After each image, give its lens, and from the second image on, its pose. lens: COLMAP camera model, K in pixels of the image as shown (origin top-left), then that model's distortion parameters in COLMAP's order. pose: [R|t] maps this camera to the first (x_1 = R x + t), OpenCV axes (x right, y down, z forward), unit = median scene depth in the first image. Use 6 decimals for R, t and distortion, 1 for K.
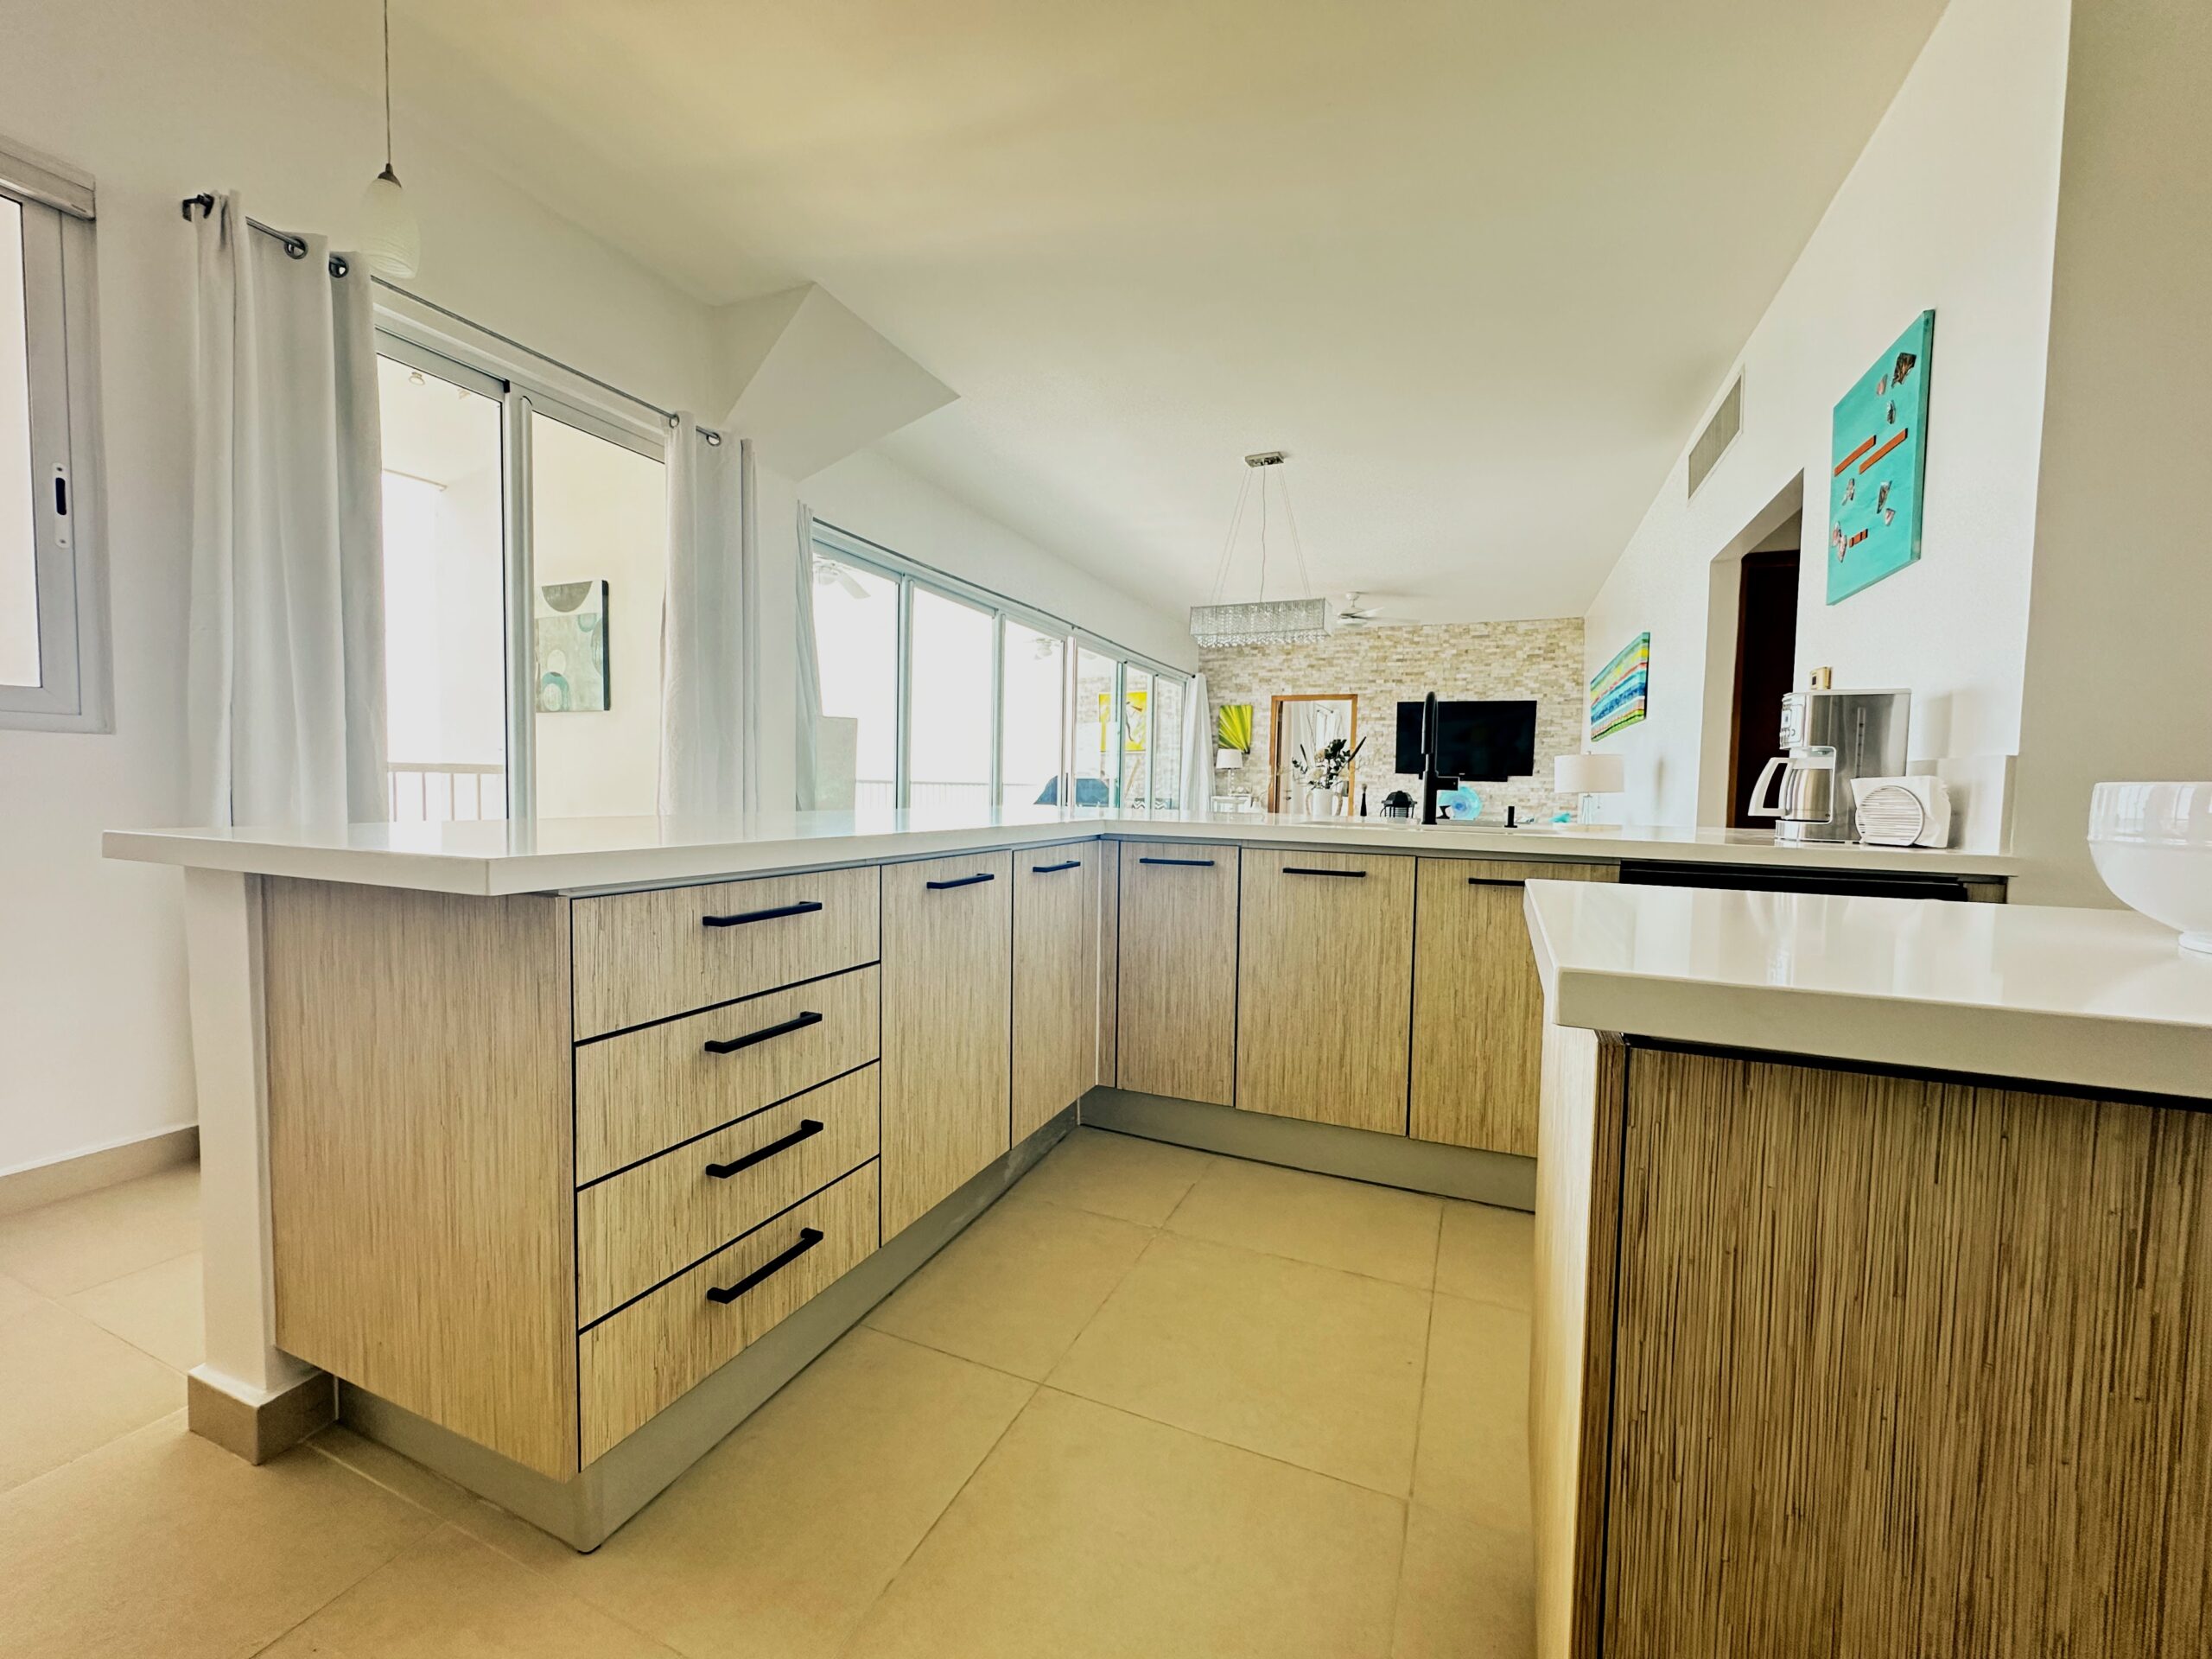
lens RADIAL K [[886.1, 0, 1103.3], [0, 886.1, 827.1], [0, 0, 1]] dist [-0.001240, 0.000302]
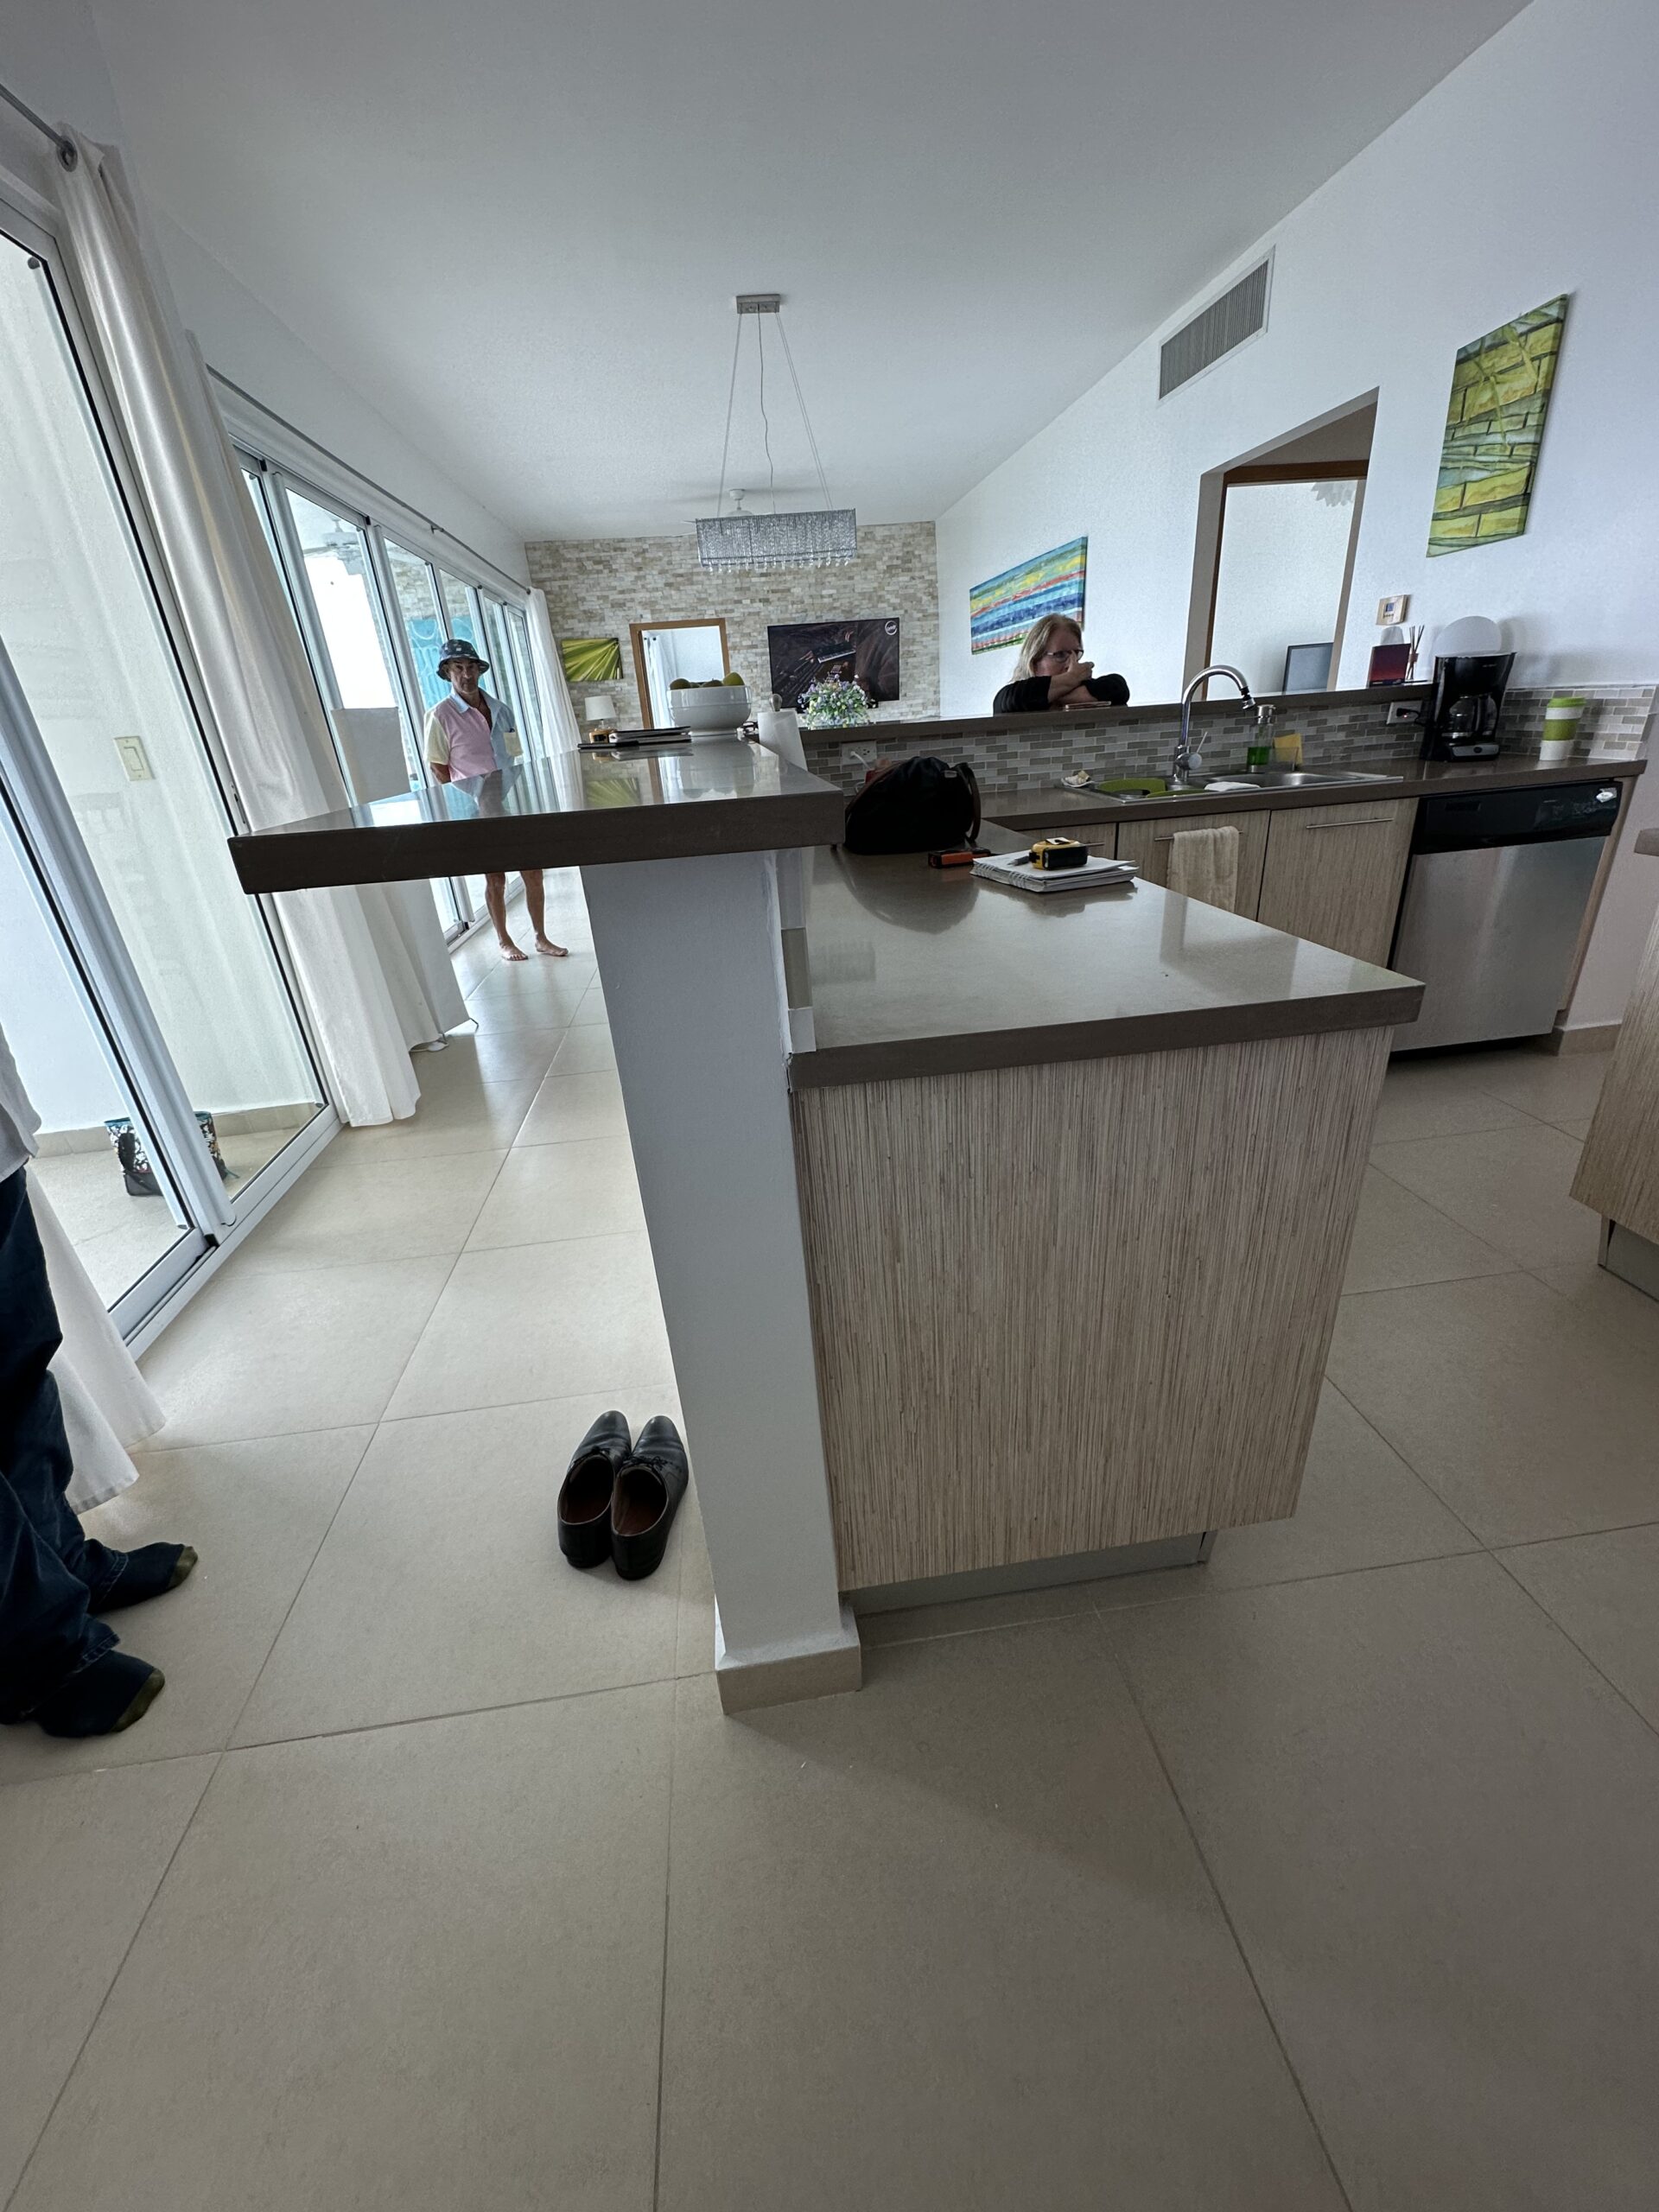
lens RADIAL K [[886.2, 0, 829.5], [0, 886.2, 1106.0], [0, 0, 1]] dist [-0.004924, 0.000752]
pose [[0.862779, -0.279047, 0.421597, -0.156932], [0.111208, 0.918210, 0.380163, -0.024596], [-0.493198, -0.281112, 0.823245, 0.056355]]
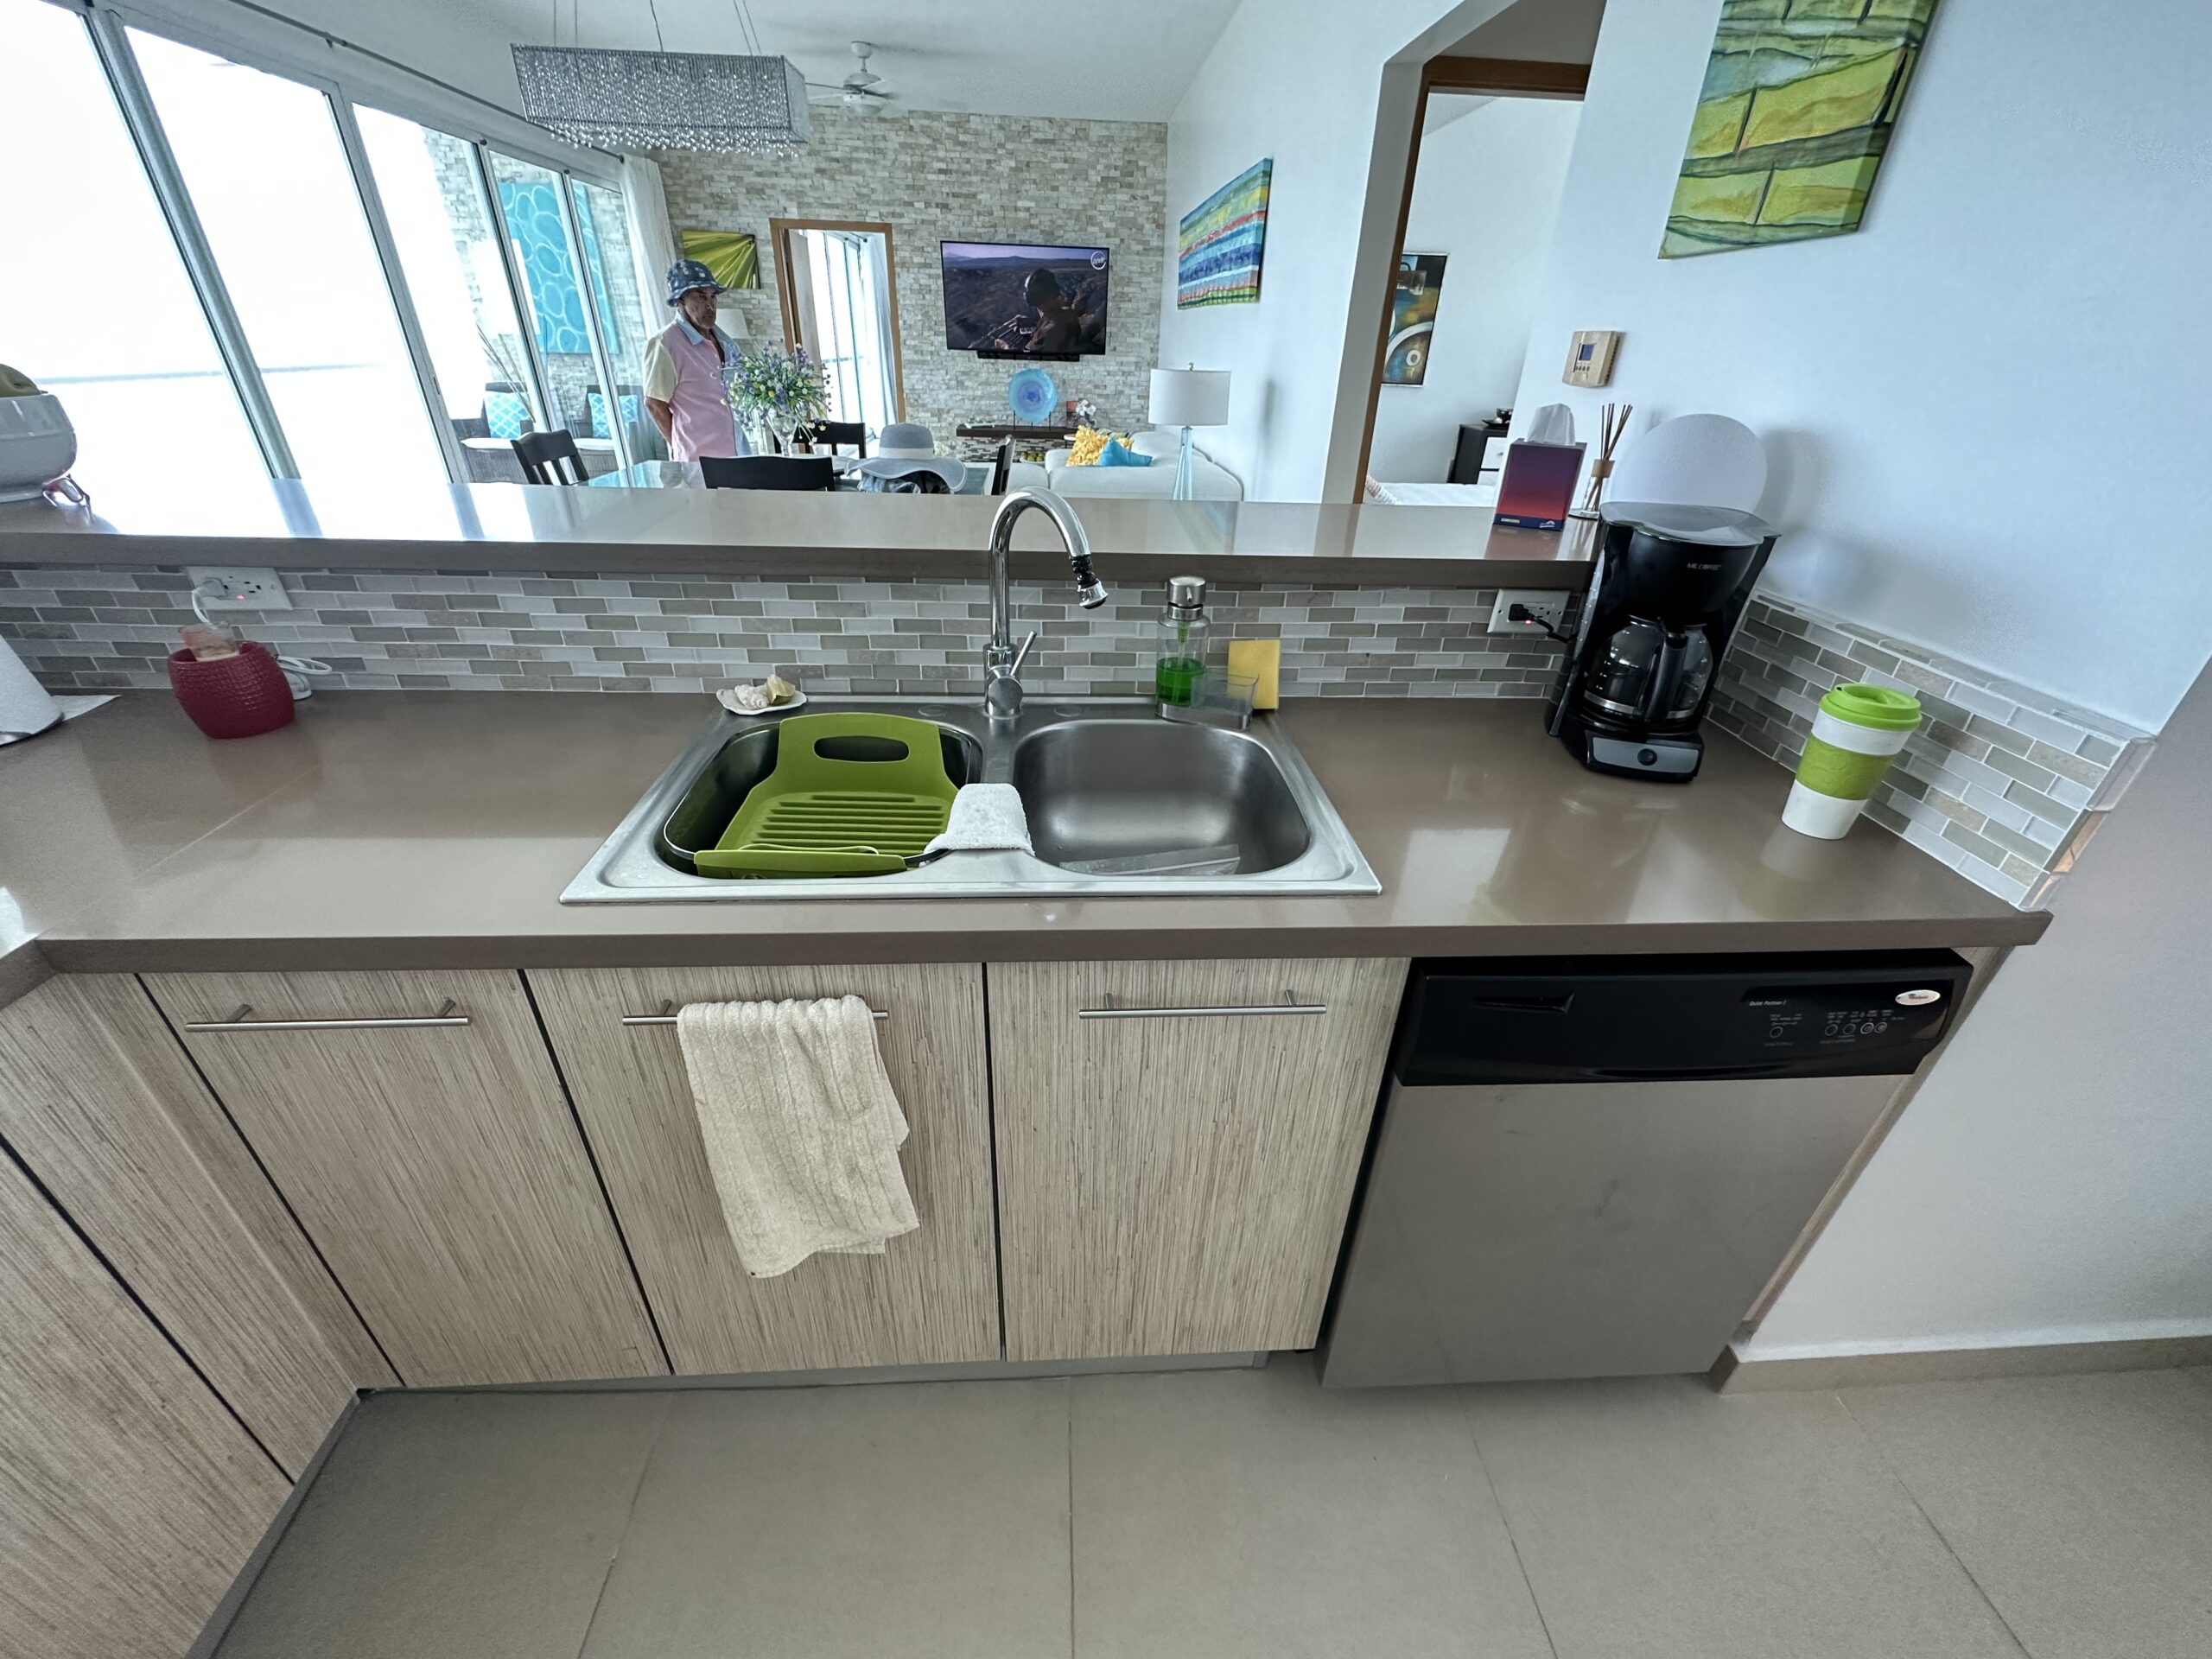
lens RADIAL K [[886.2, 0, 1105.1], [0, 886.2, 830.8], [0, 0, 1]] dist [-0.004924, 0.000752]
pose [[0.894917, -0.213778, 0.391691, 0.057938], [0.009458, 0.886664, 0.462317, -0.045559], [-0.446132, -0.410031, 0.795513, 0.152180]]
